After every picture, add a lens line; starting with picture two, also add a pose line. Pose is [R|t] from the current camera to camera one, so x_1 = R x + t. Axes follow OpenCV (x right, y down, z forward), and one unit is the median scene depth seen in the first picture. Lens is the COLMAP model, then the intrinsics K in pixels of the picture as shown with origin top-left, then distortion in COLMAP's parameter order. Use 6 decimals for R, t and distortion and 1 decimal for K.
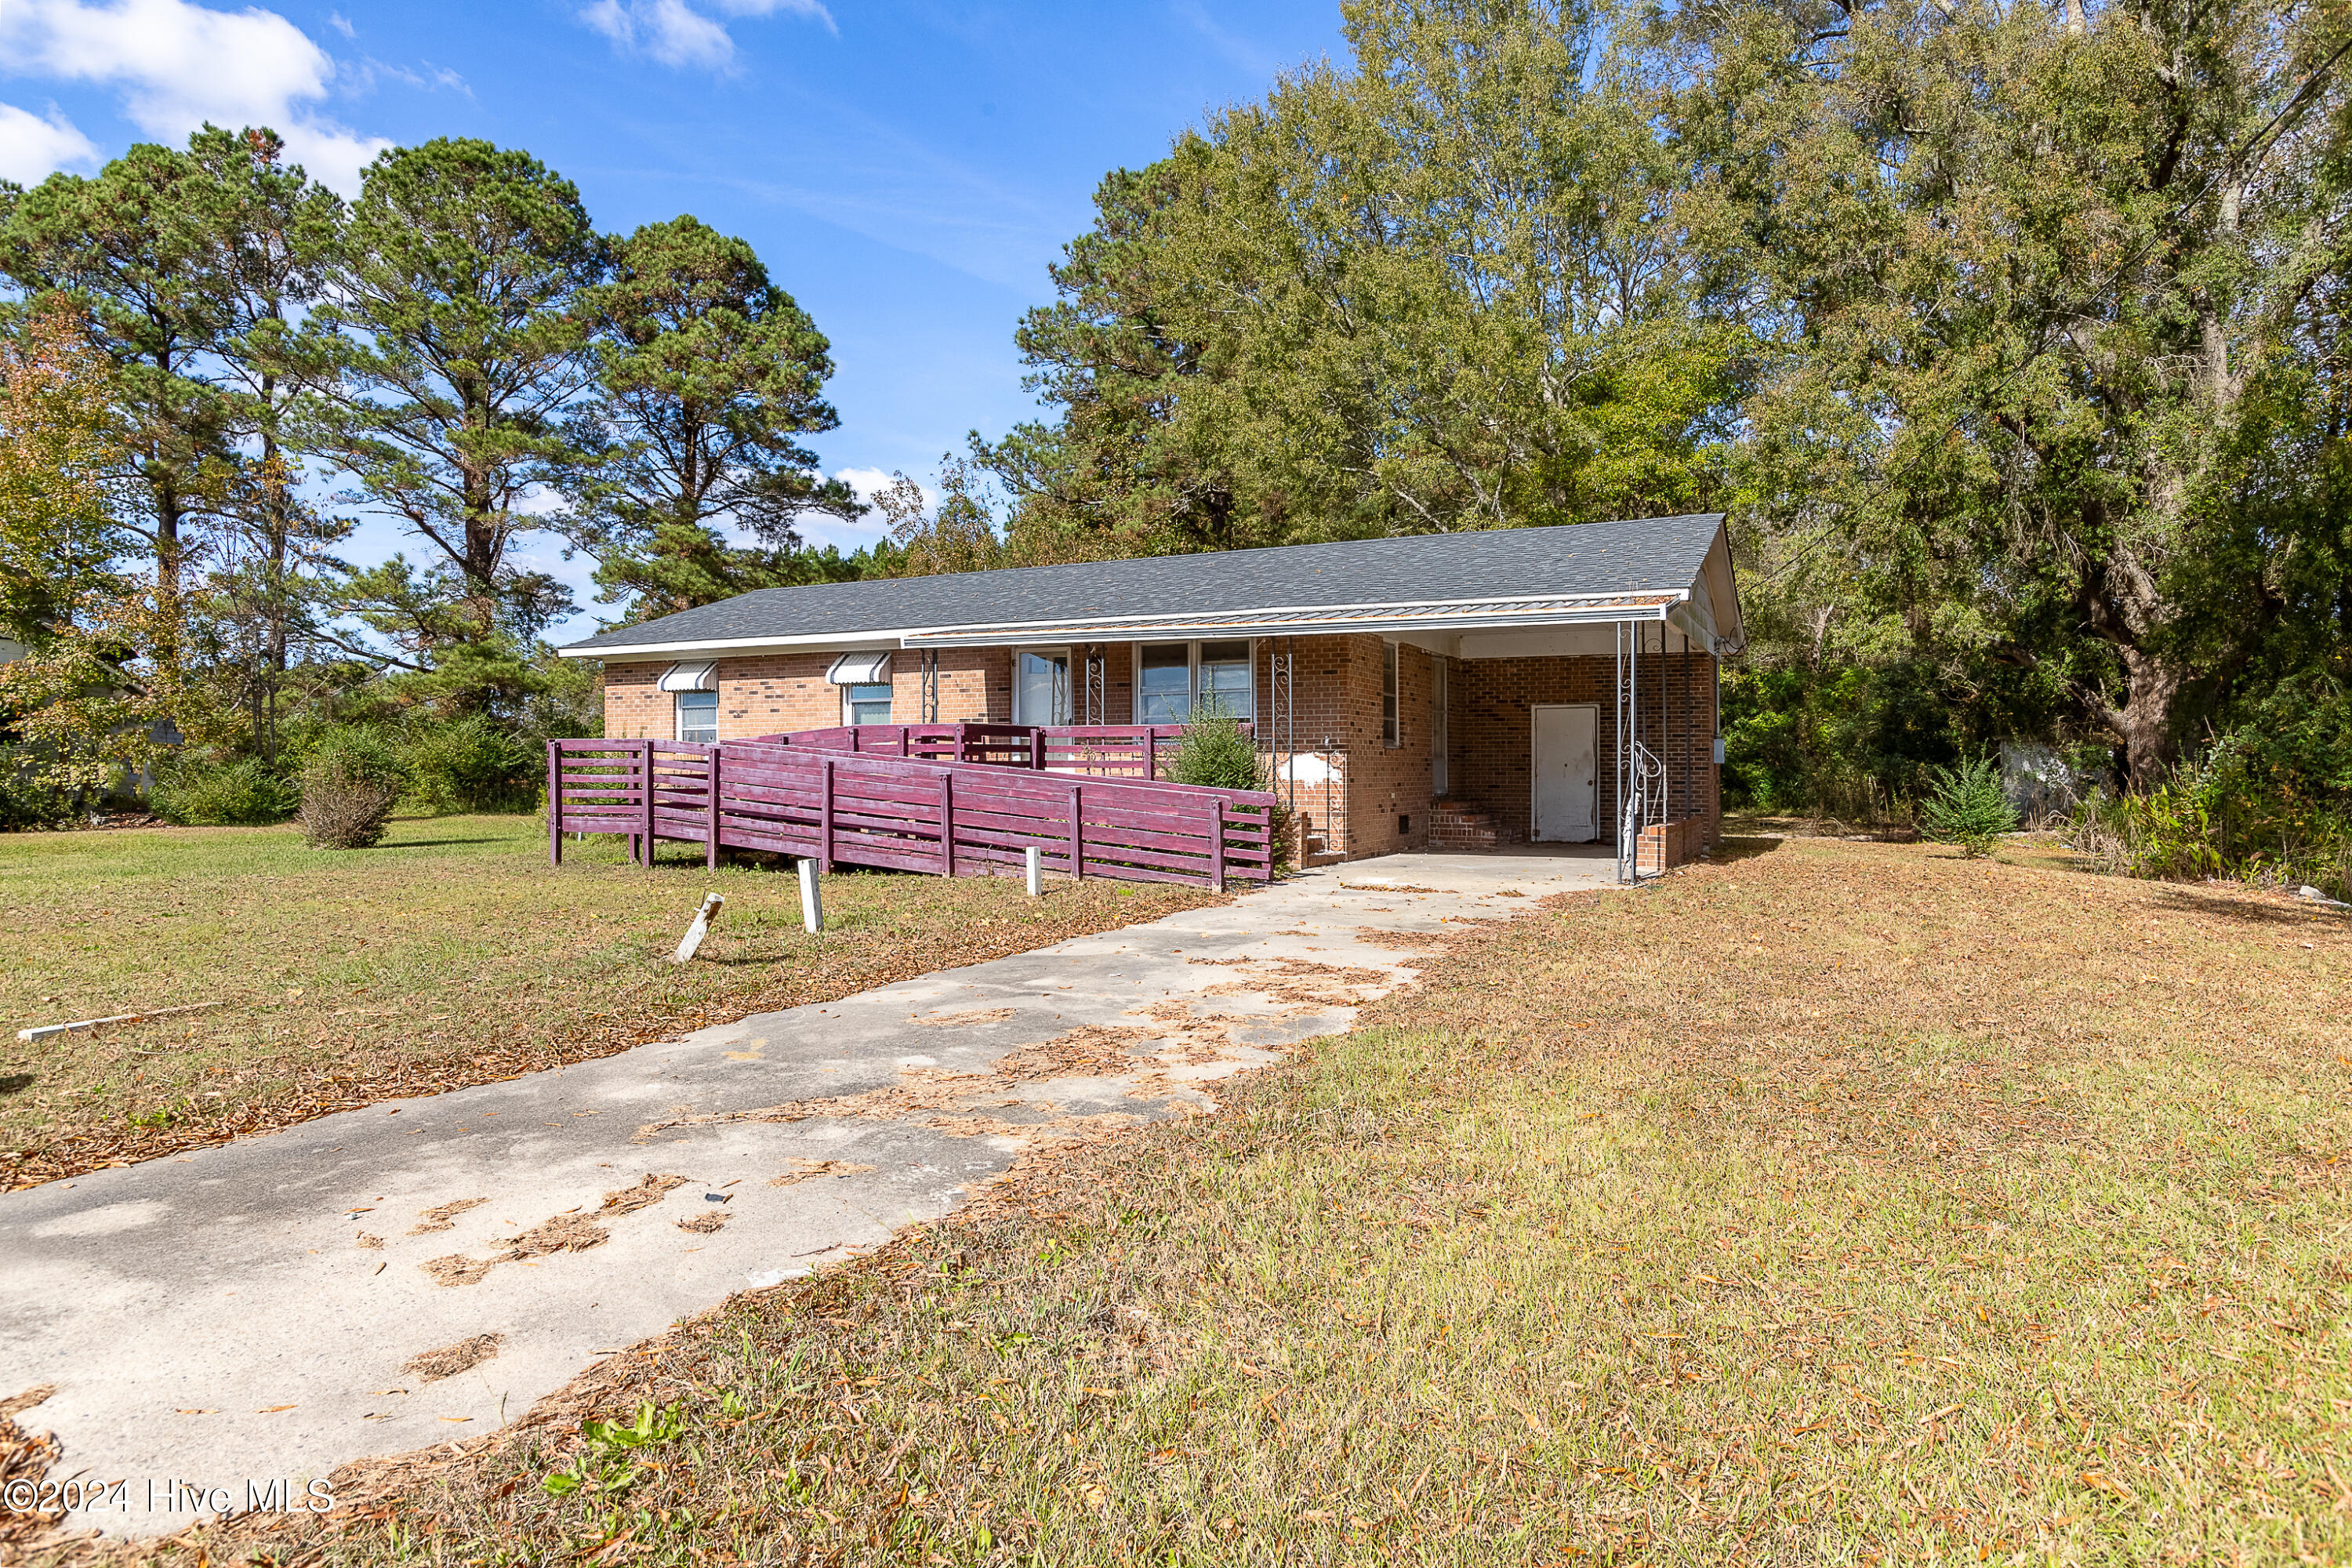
lens RADIAL K [[1395.9, 0, 1176.0], [0, 1395.9, 784.0], [0, 0, 1]] dist [0.002440, -0.001274]
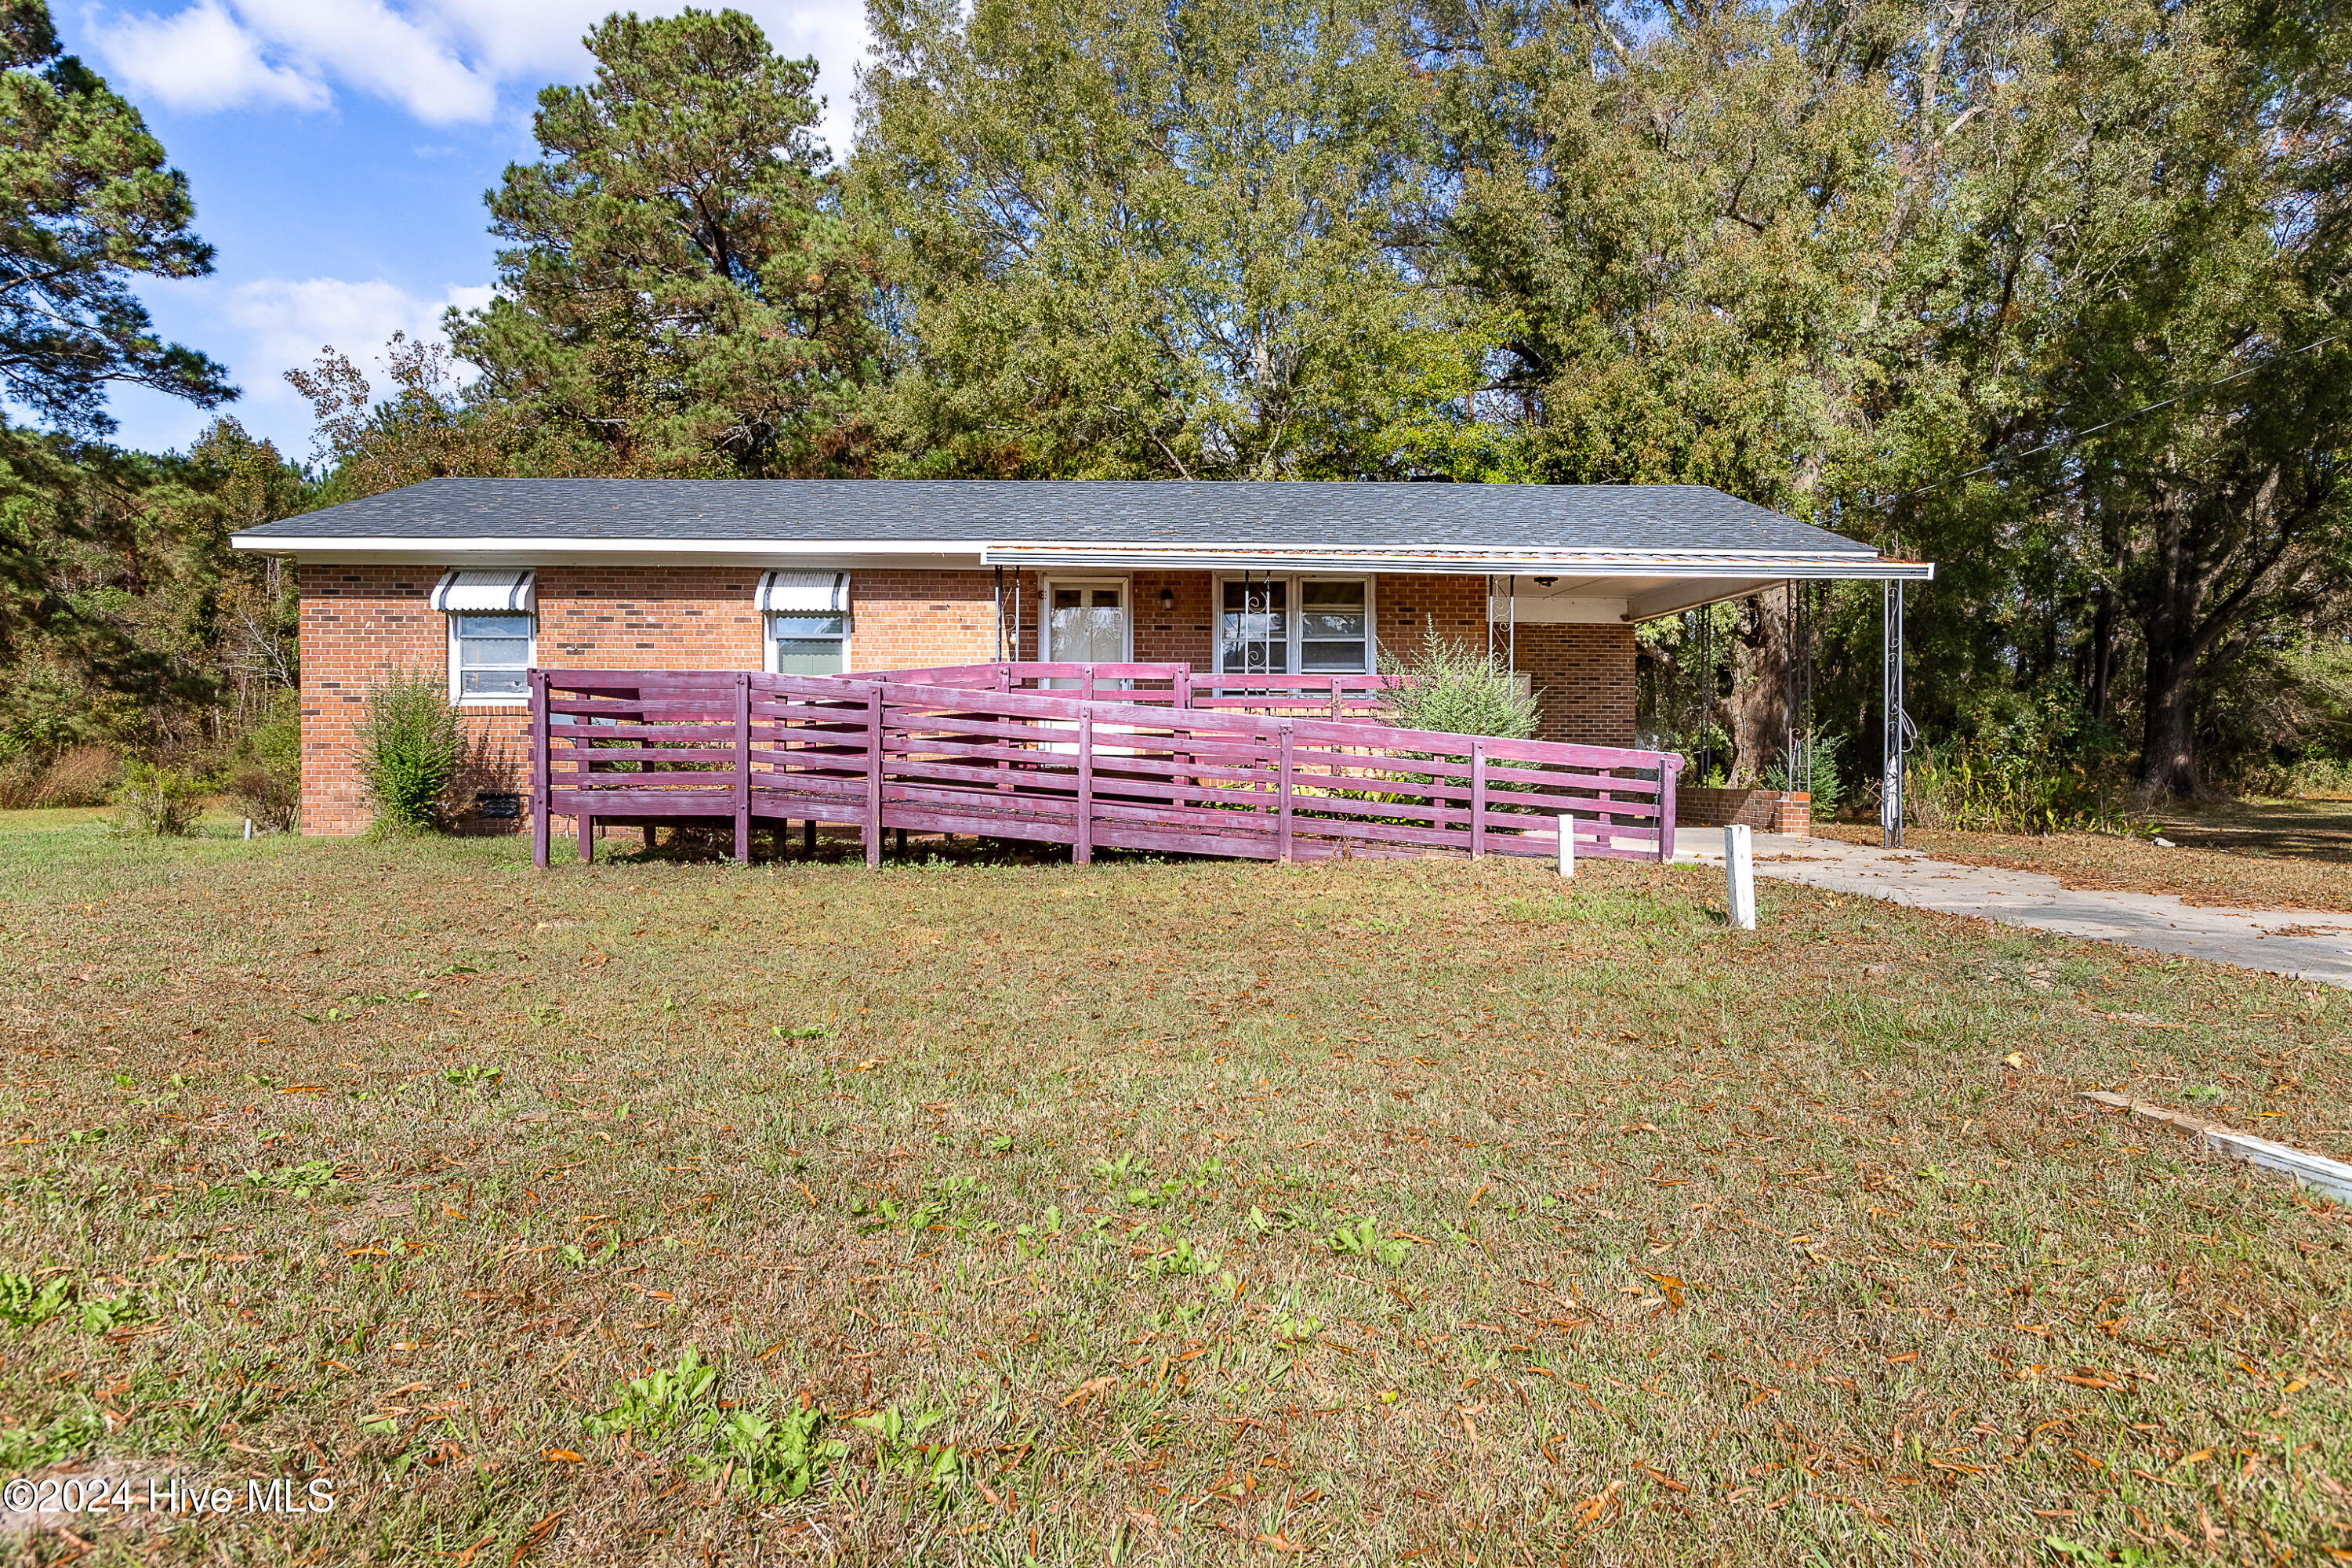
lens RADIAL K [[1453.9, 0, 1176.0], [0, 1453.9, 784.0], [0, 0, 1]] dist [0.001985, 0.005046]
pose [[0.878023, -0.004536, 0.478596, -0.396123], [0.001921, 0.999980, 0.005954, 0.012775], [-0.478614, -0.004309, 0.878015, 0.226348]]
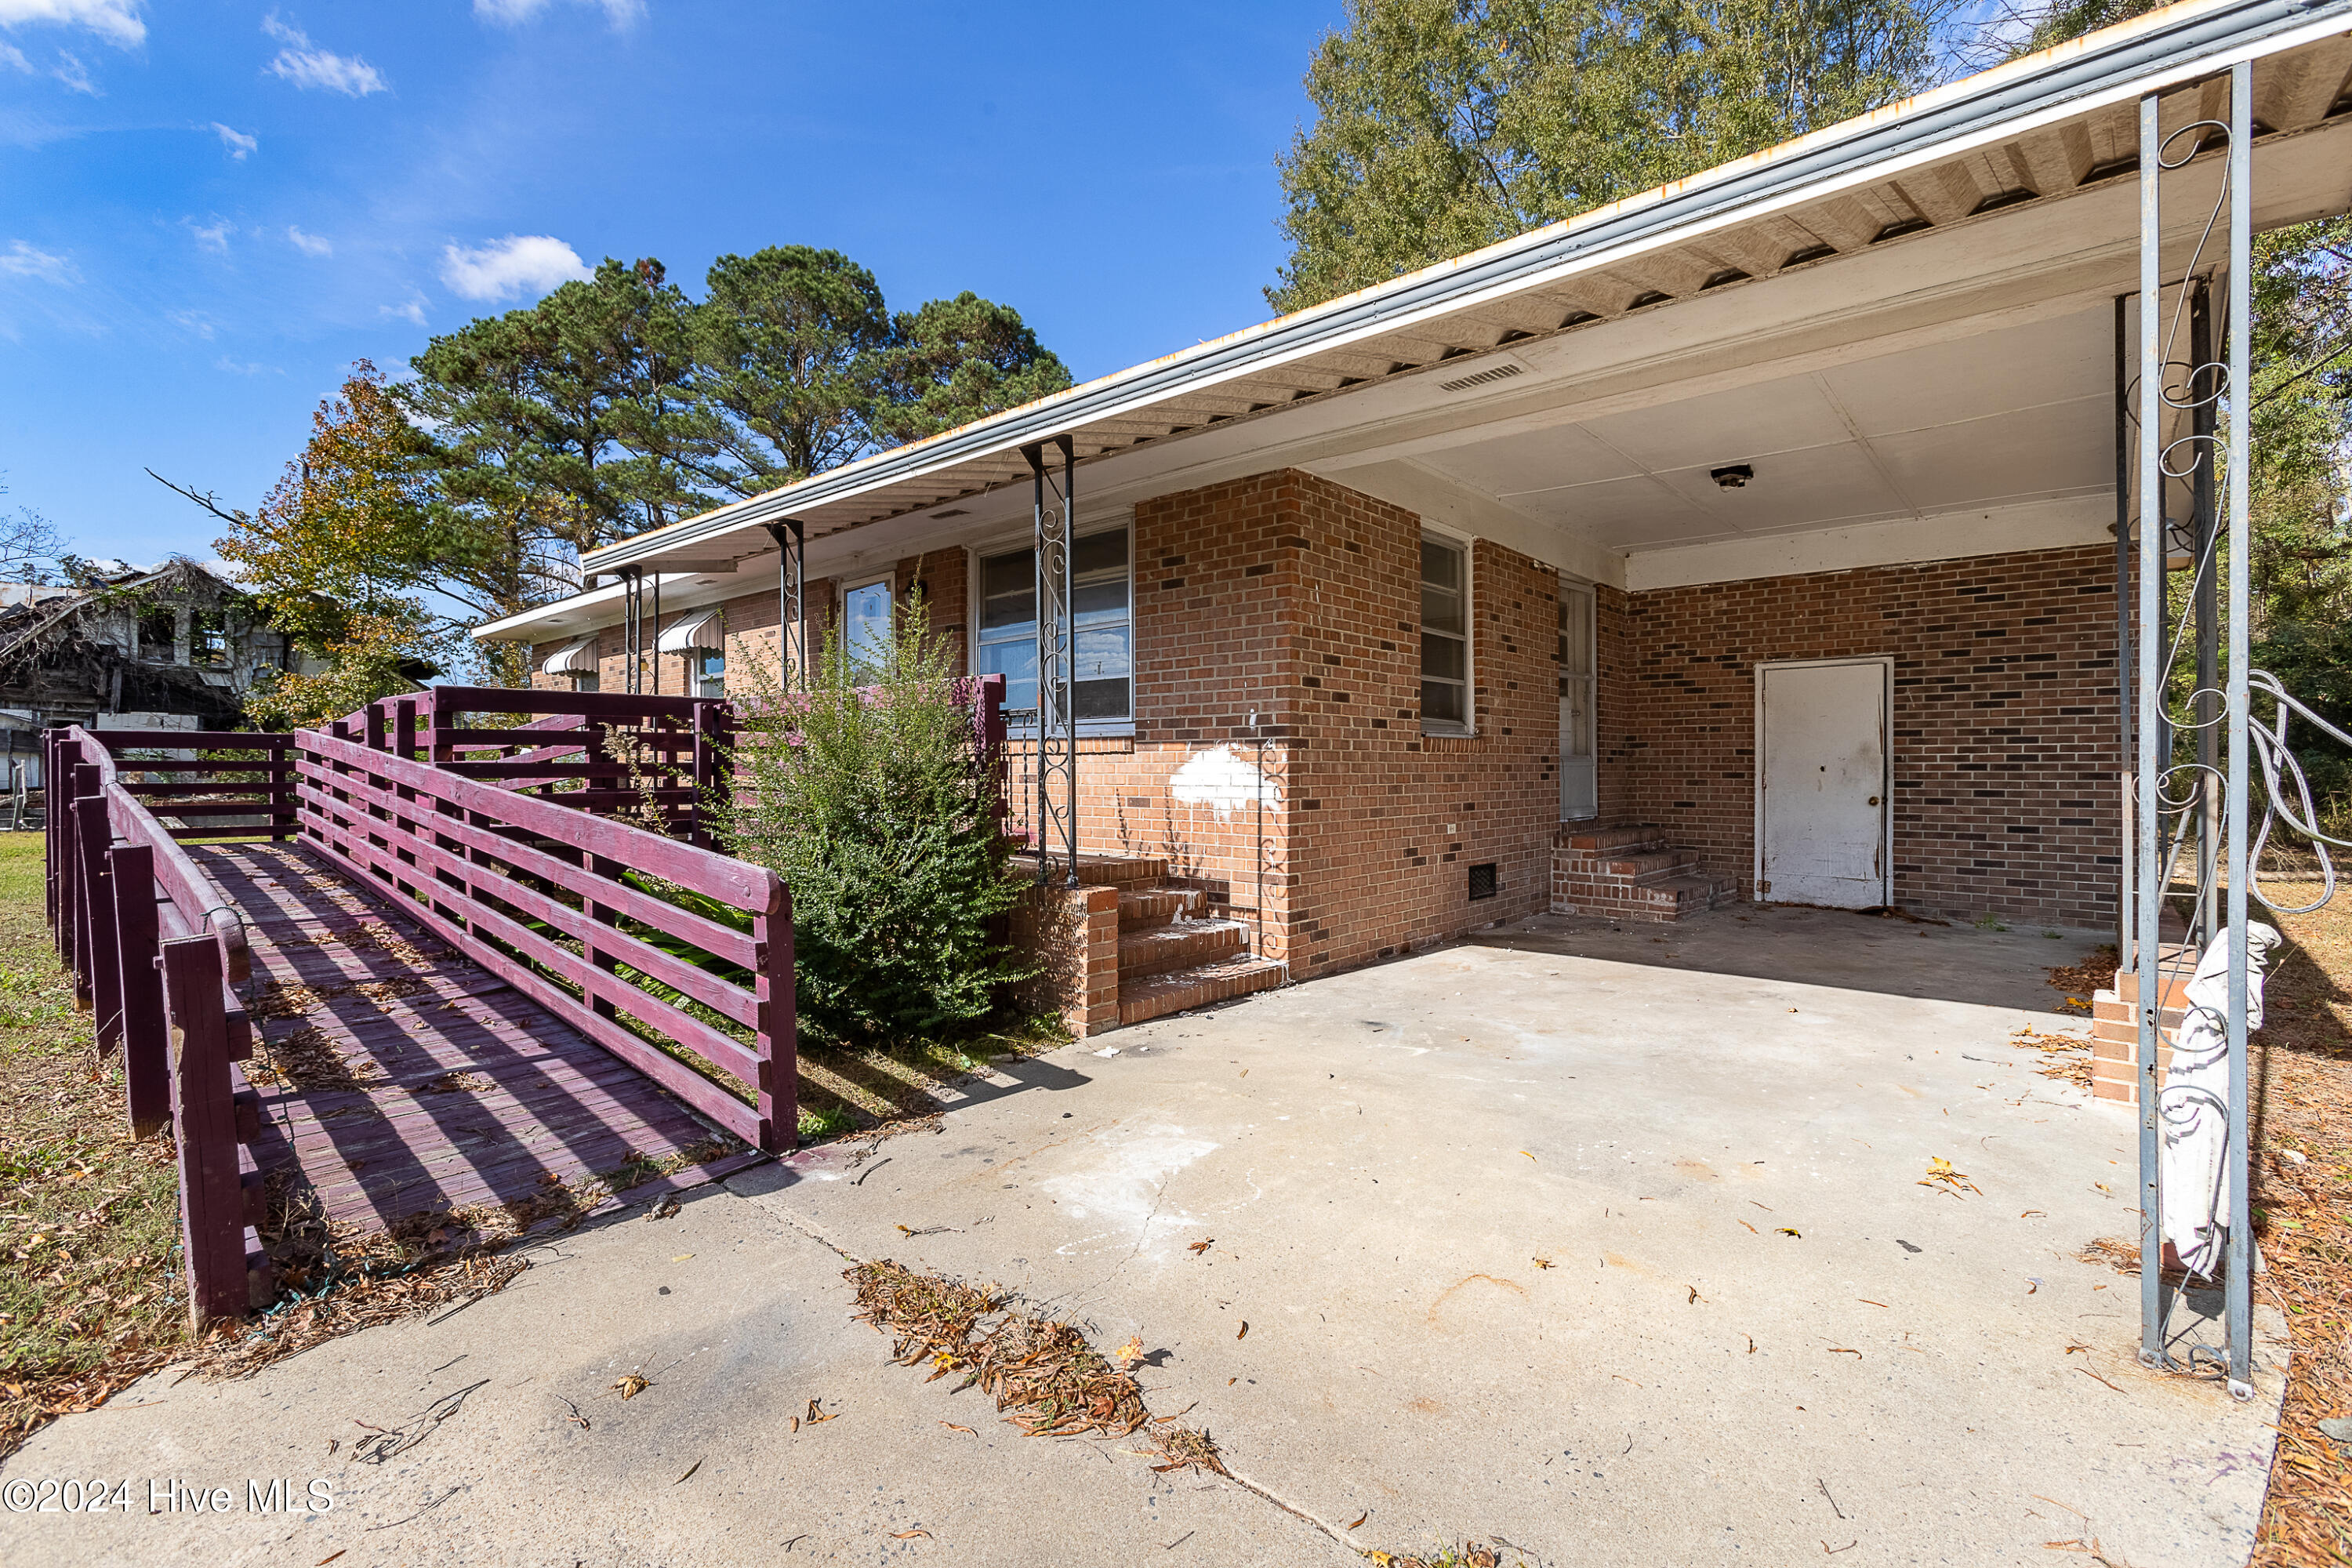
lens RADIAL K [[1068.2, 0, 1176.0], [0, 1068.2, 784.0], [0, 0, 1]] dist [-0.019076, 0.000146]
pose [[0.965356, 0.005275, -0.260885, 0.133854], [-0.003929, 0.999976, 0.005682, -0.008563], [0.260908, -0.004460, 0.965353, 0.497919]]
